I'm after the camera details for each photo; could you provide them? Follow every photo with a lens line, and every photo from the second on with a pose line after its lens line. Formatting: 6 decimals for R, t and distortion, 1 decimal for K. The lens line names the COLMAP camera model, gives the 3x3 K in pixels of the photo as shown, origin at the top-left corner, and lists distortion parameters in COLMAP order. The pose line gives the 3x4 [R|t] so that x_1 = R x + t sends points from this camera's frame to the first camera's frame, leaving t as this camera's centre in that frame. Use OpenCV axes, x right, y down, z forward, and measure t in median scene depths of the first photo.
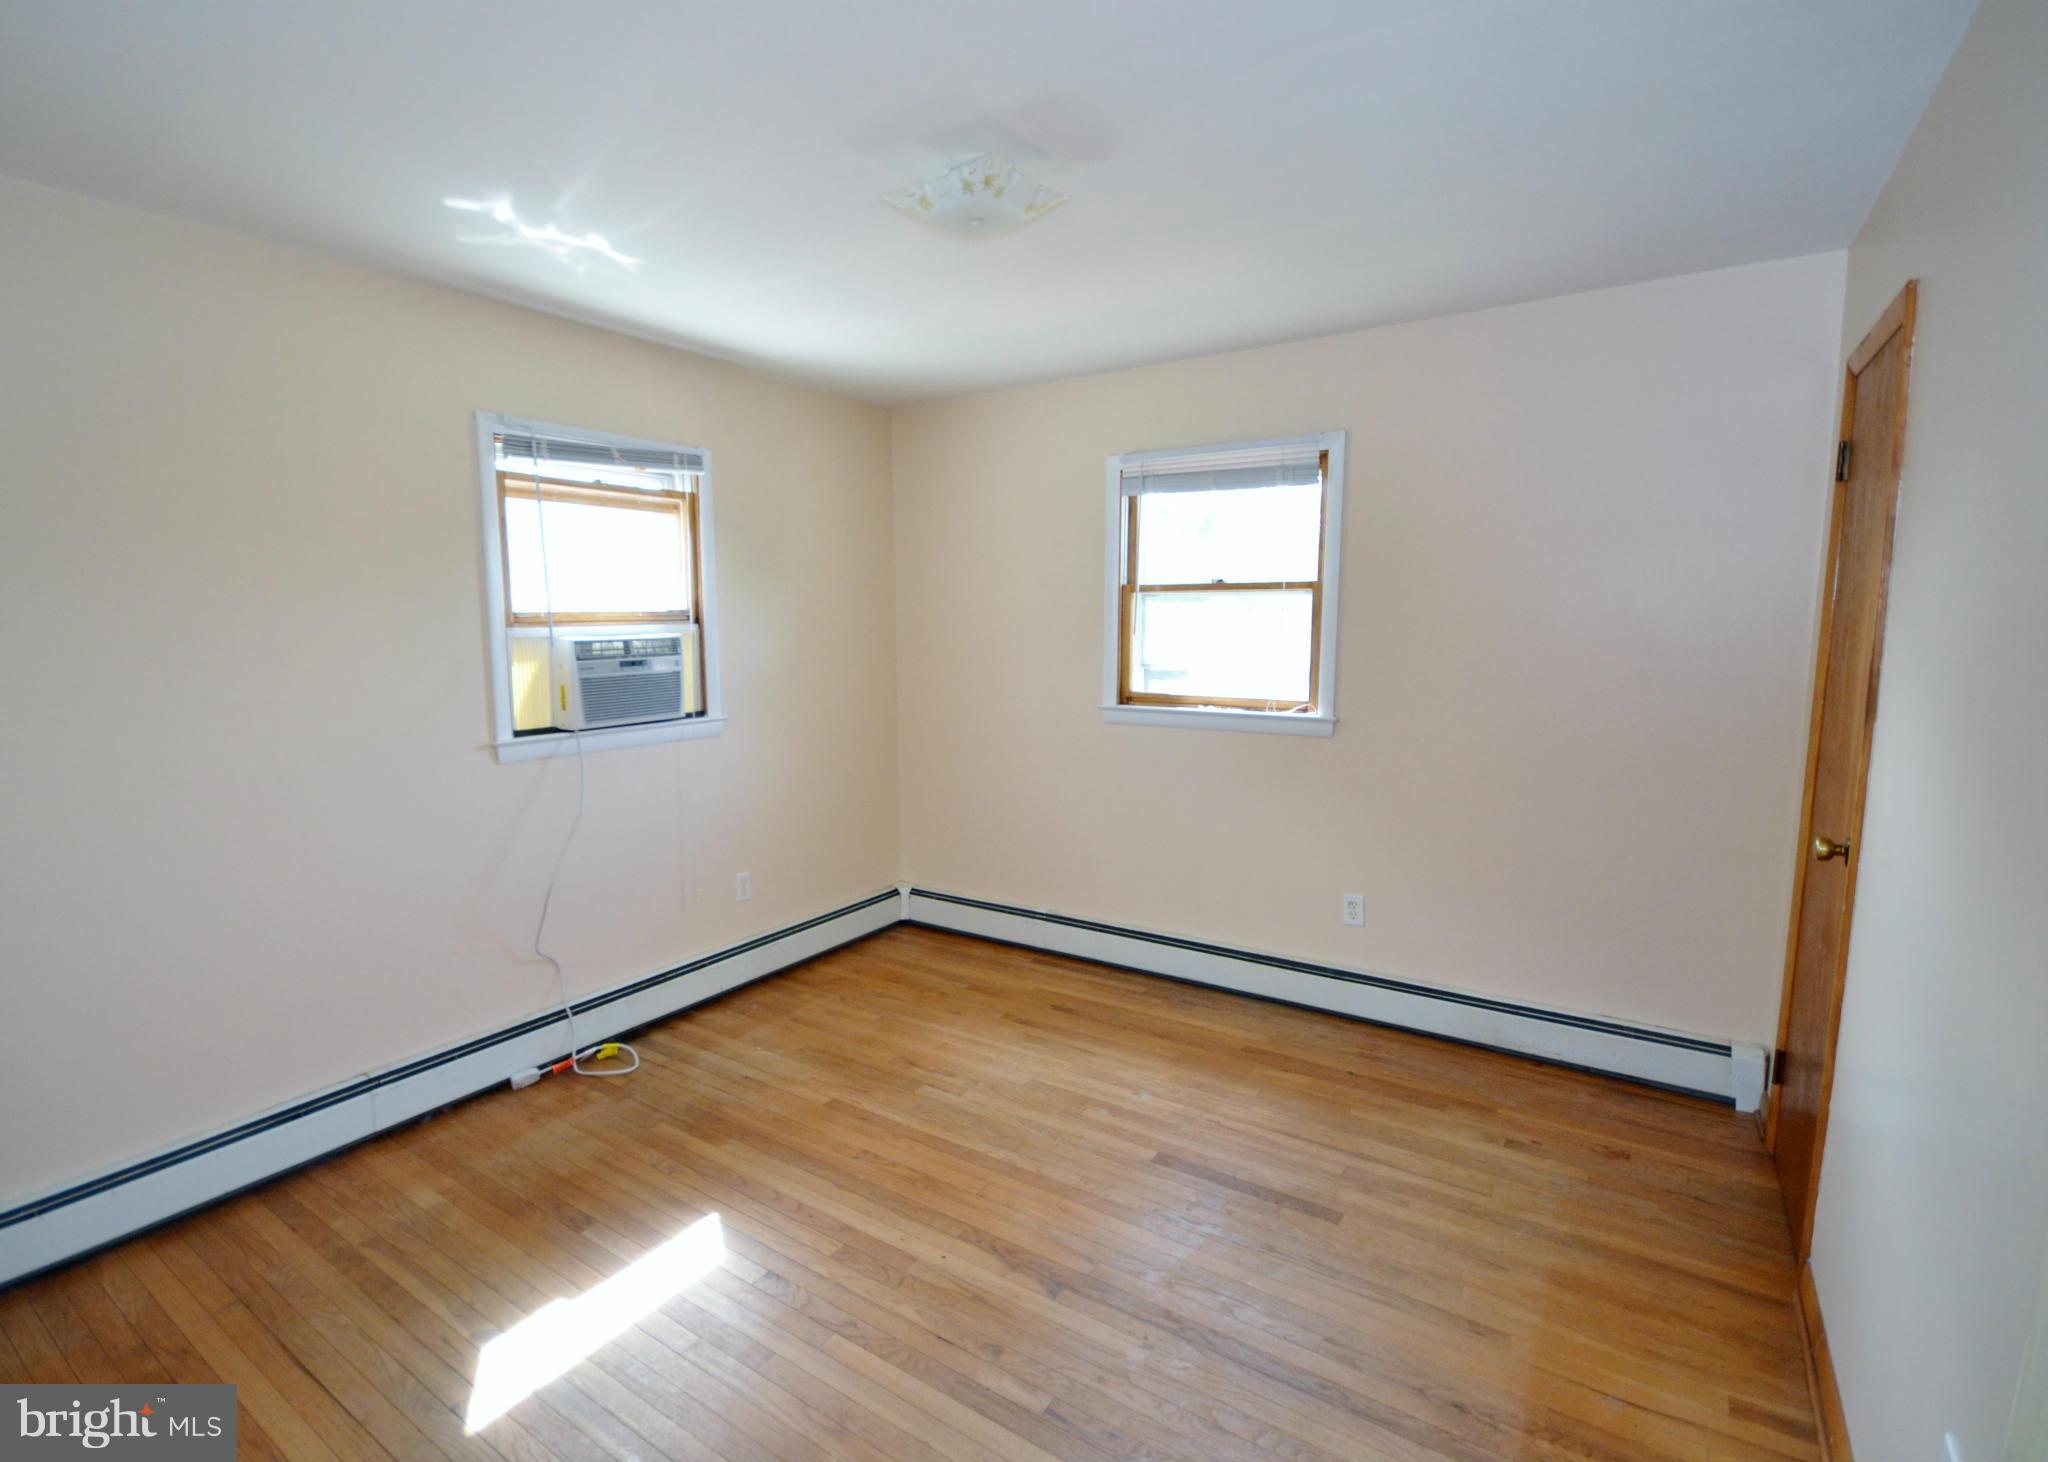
lens RADIAL K [[986.2, 0, 929.5], [0, 986.2, 740.8], [0, 0, 1]] dist [0.000717, 0.000067]
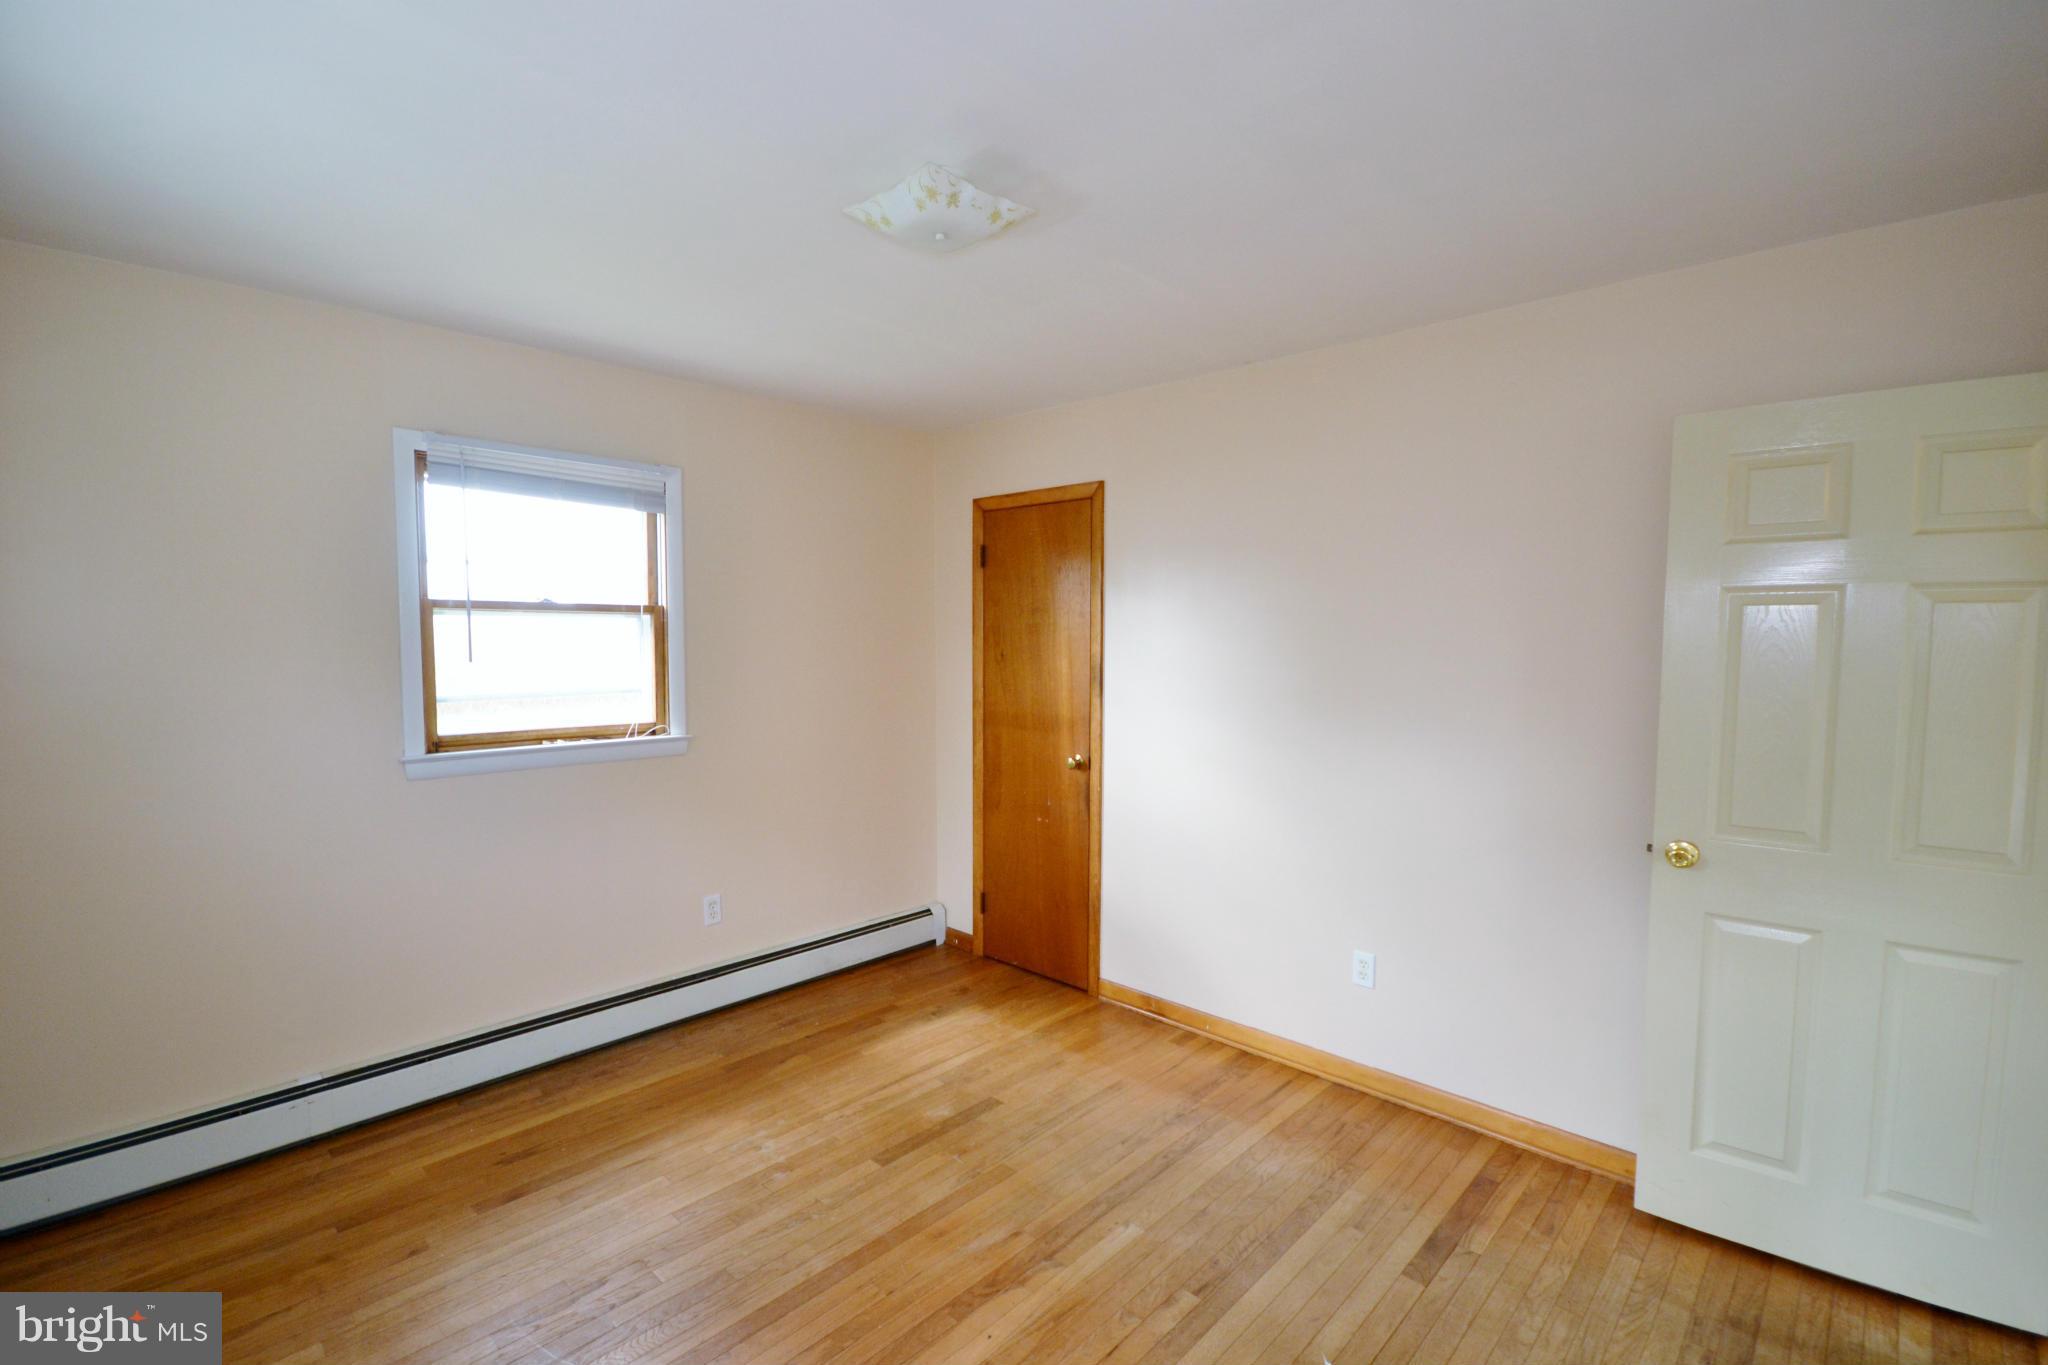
lens RADIAL K [[914.6, 0, 1010.6], [0, 914.6, 695.8], [0, 0, 1]] dist [-0.001921, -0.000700]
pose [[0.127990, -0.056208, 0.990181, -0.509457], [0.120590, 0.991867, 0.040717, -0.063355], [-0.984417, 0.114194, 0.133728, 0.516080]]
